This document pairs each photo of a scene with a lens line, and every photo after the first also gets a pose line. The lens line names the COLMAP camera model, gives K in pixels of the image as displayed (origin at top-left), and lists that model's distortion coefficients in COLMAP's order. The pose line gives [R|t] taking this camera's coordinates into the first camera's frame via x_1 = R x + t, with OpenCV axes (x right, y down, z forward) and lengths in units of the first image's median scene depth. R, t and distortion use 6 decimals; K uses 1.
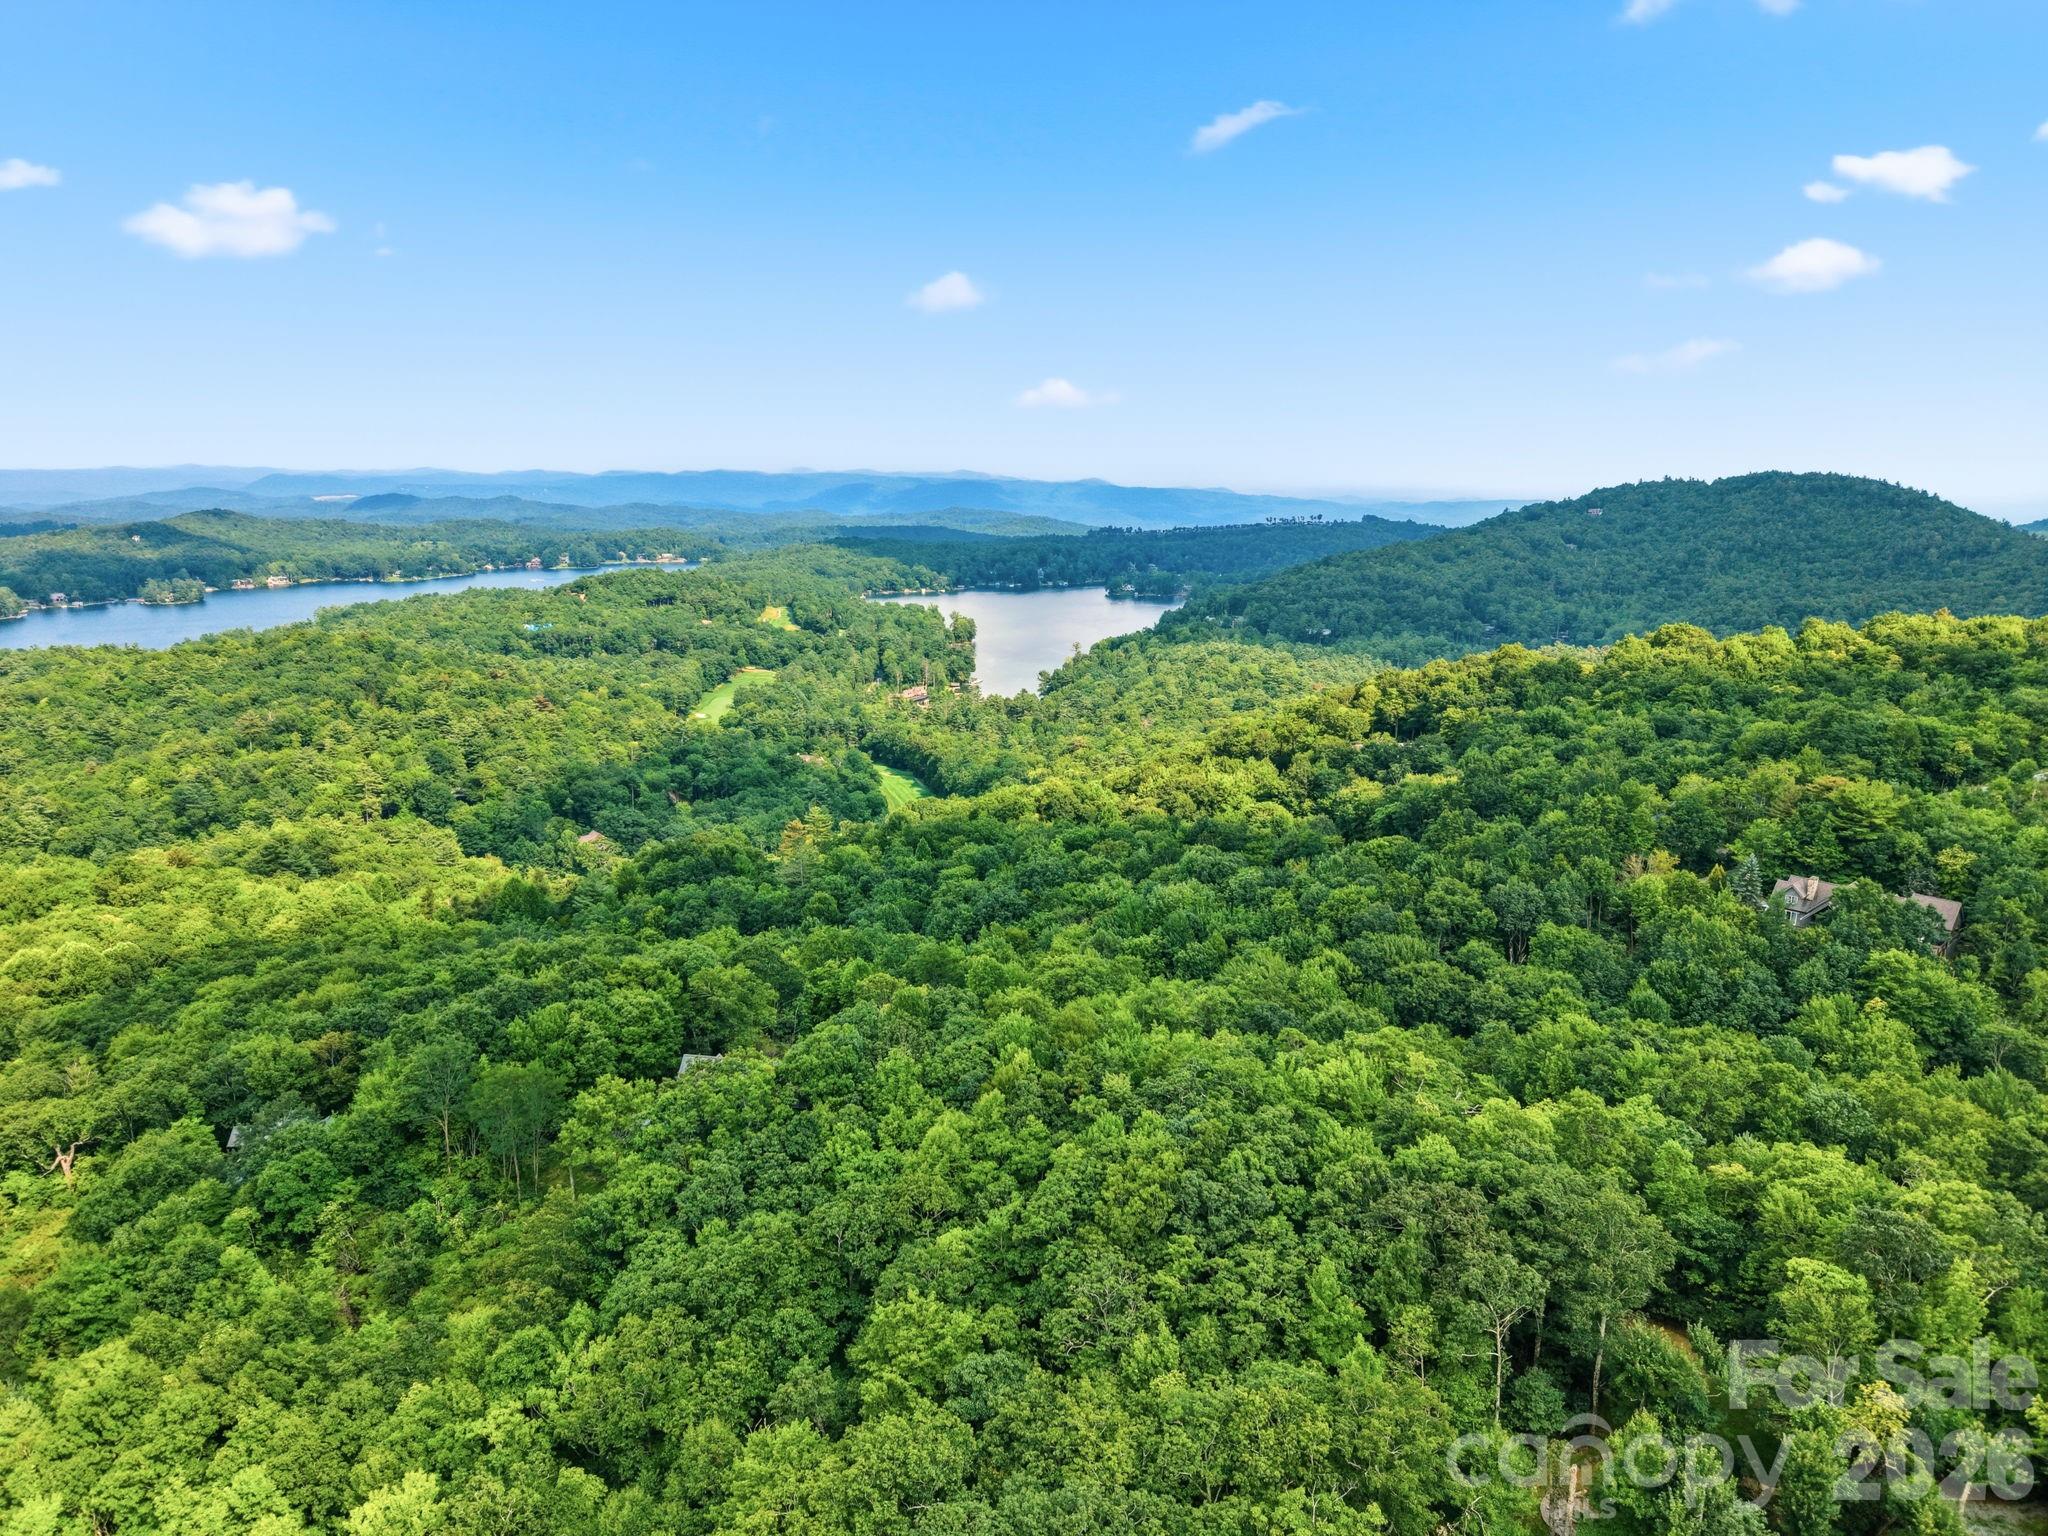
lens RADIAL K [[1352.3, 0, 1020.1], [0, 1352.3, 771.0], [0, 0, 1]] dist [0.018291, -0.011637]
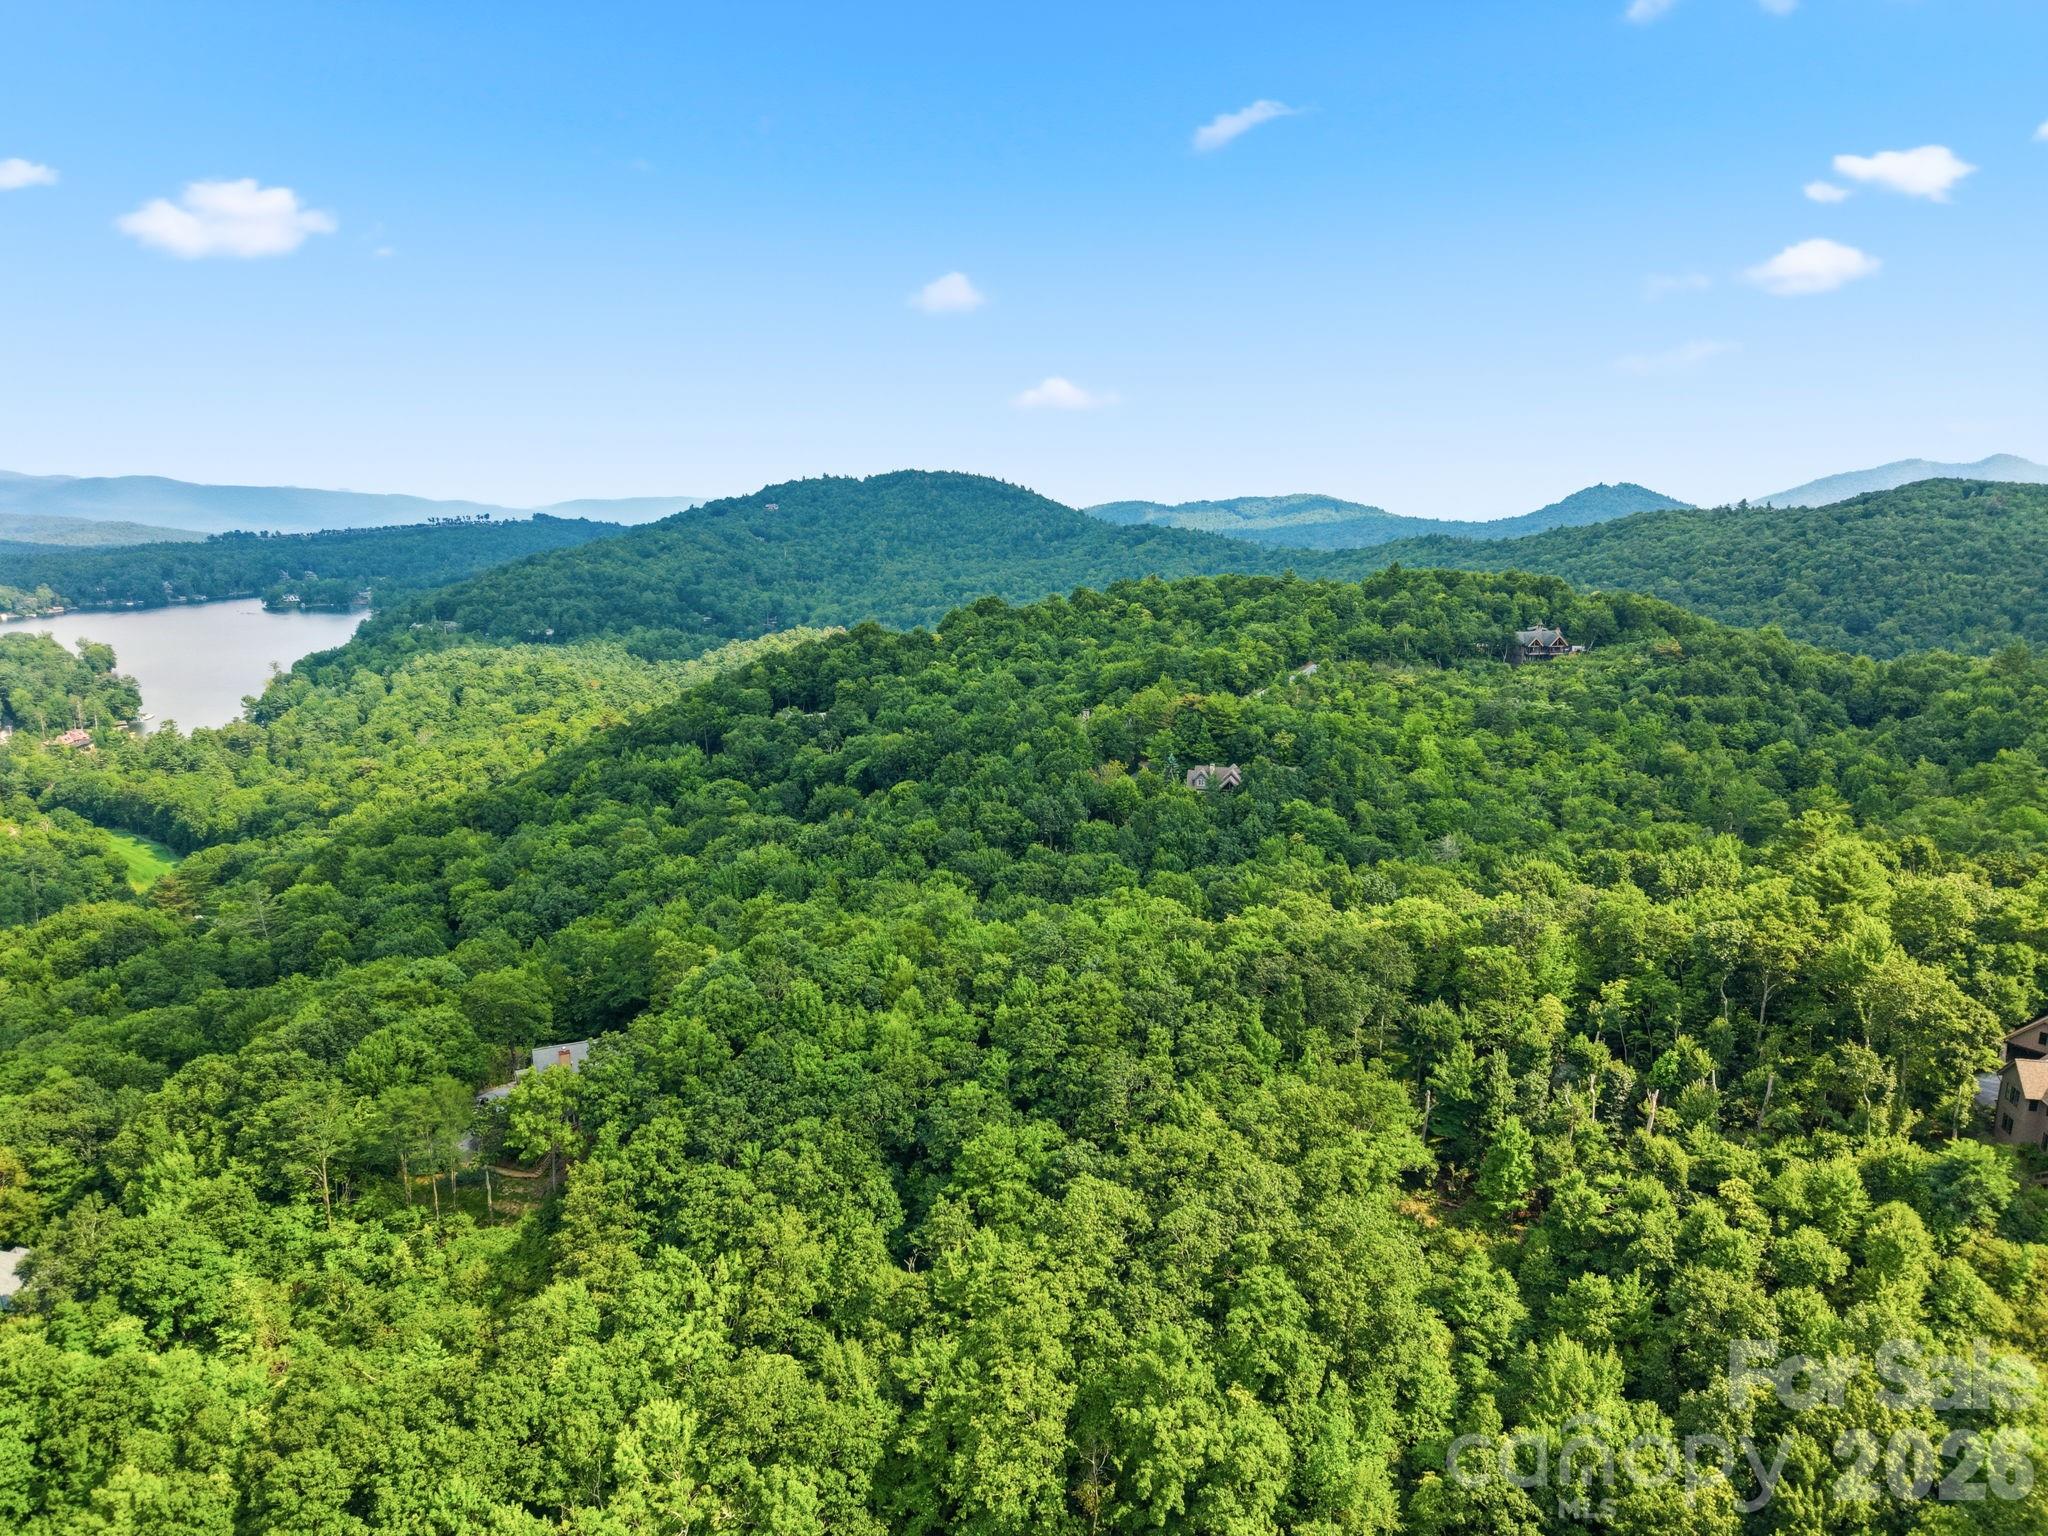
lens RADIAL K [[1352.3, 0, 1020.1], [0, 1352.3, 771.0], [0, 0, 1]] dist [0.018291, -0.011637]
pose [[0.813304, -0.127209, 0.567763, -0.069237], [0.125759, 0.991174, 0.041930, 0.000269], [-0.568086, 0.037300, 0.822124, -0.007362]]
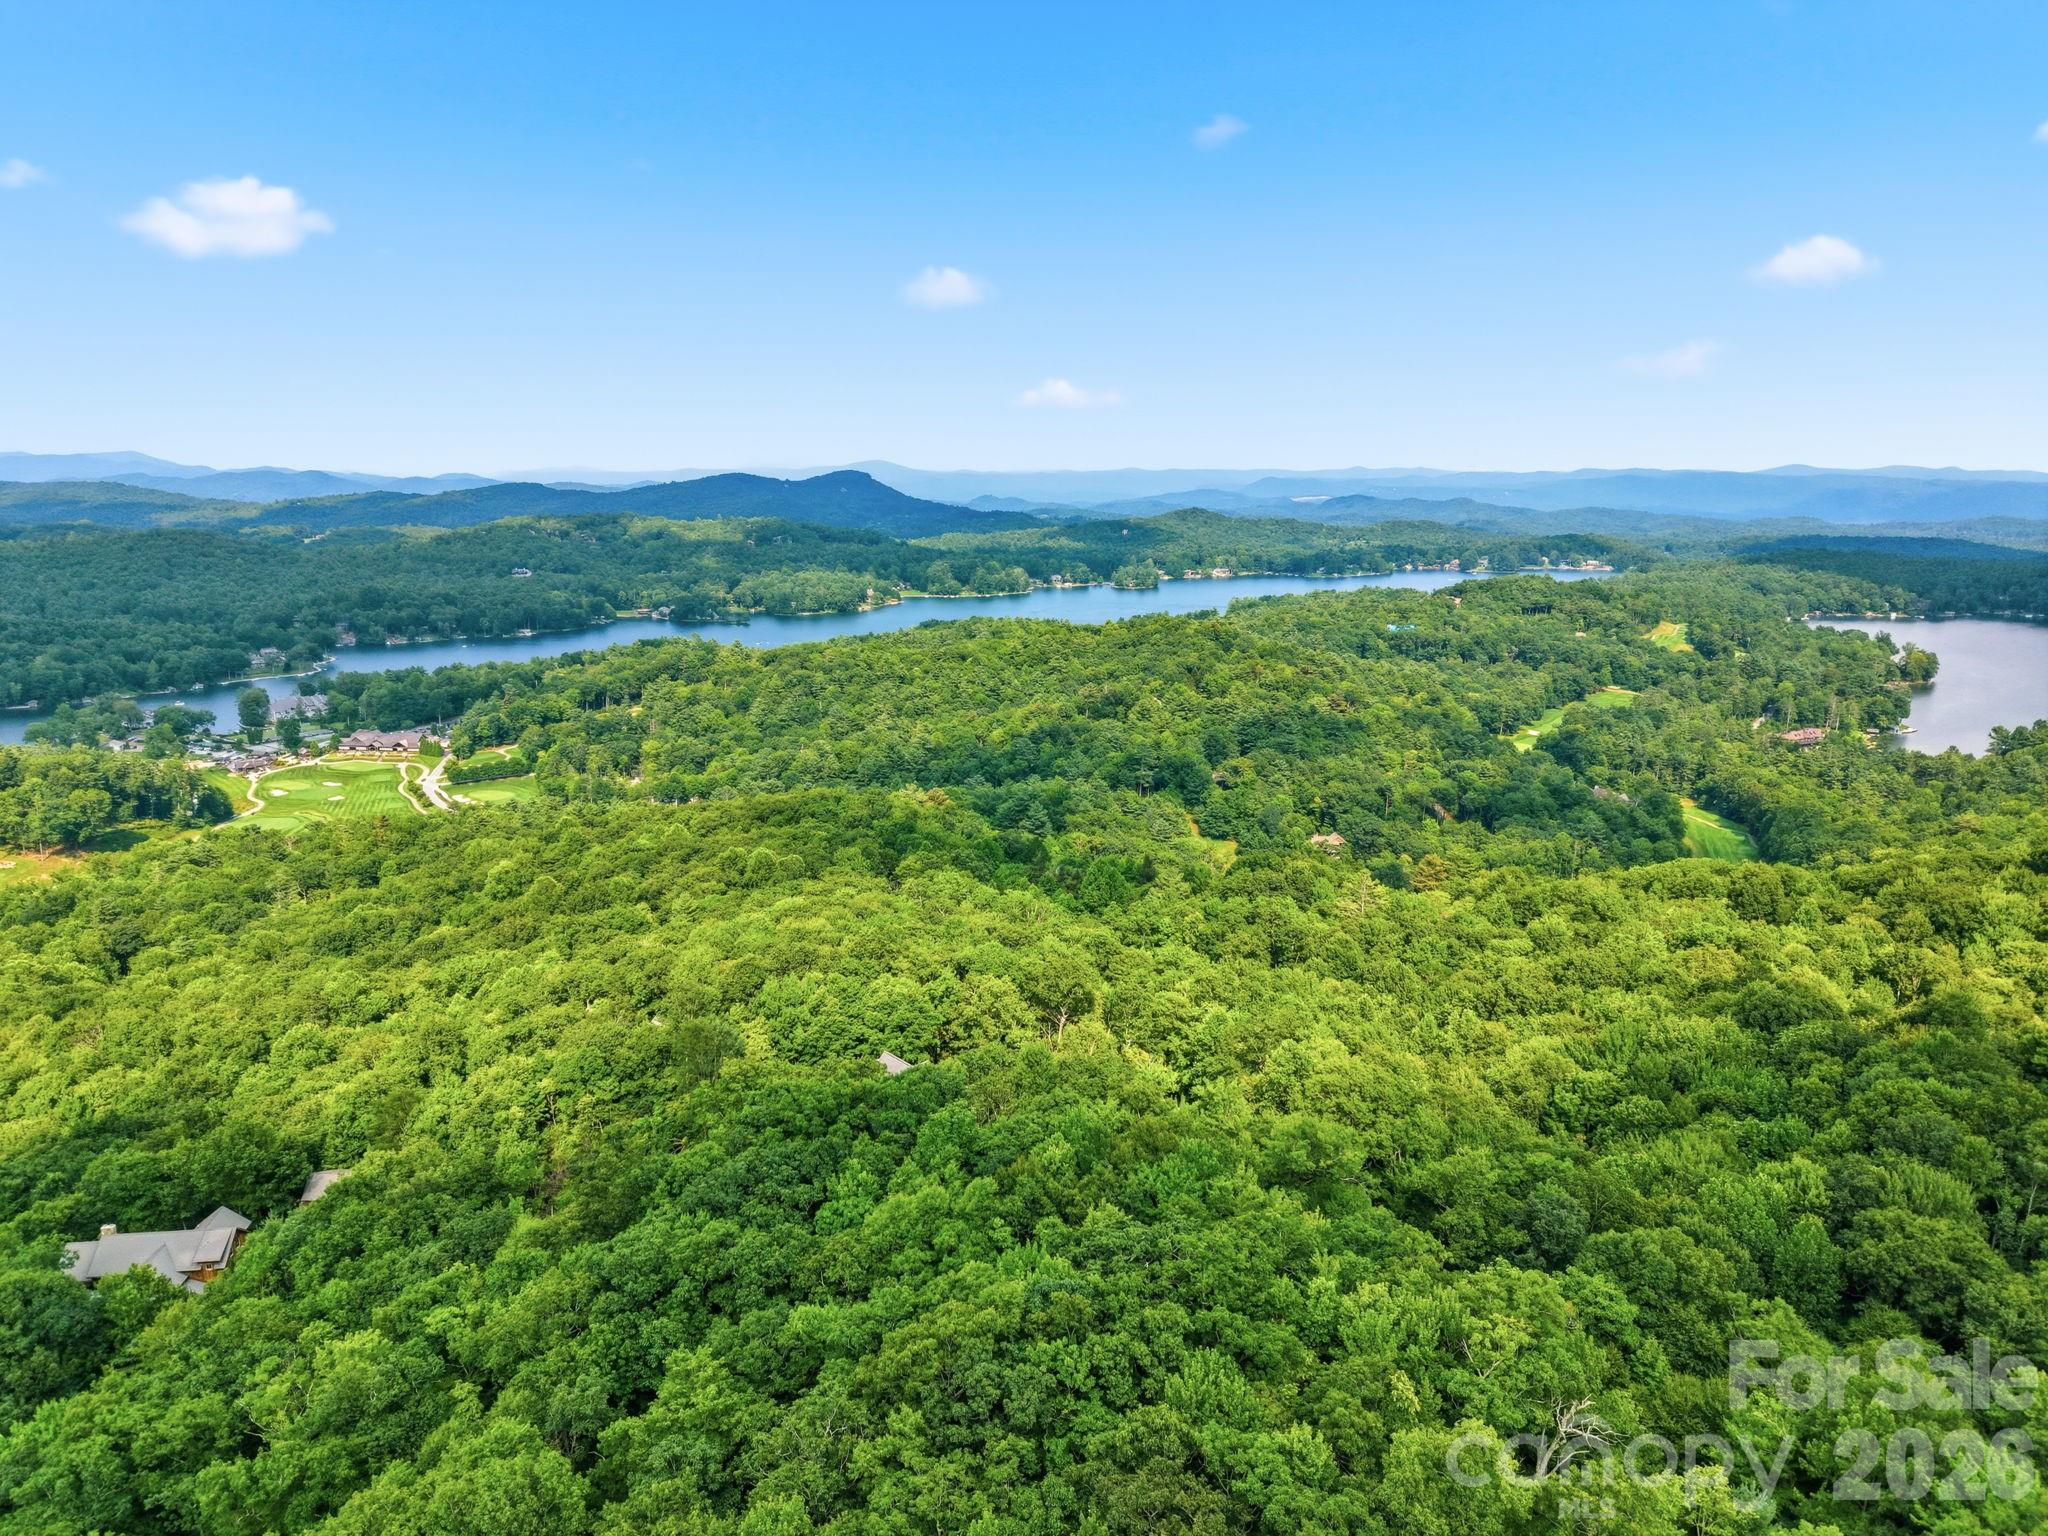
lens RADIAL K [[1352.3, 0, 1020.1], [0, 1352.3, 771.0], [0, 0, 1]] dist [0.018291, -0.011637]
pose [[0.773083, 0.133200, -0.620162, 0.059889], [-0.133848, 0.989944, 0.045770, -0.007807], [0.620023, 0.047624, 0.783137, 0.032734]]
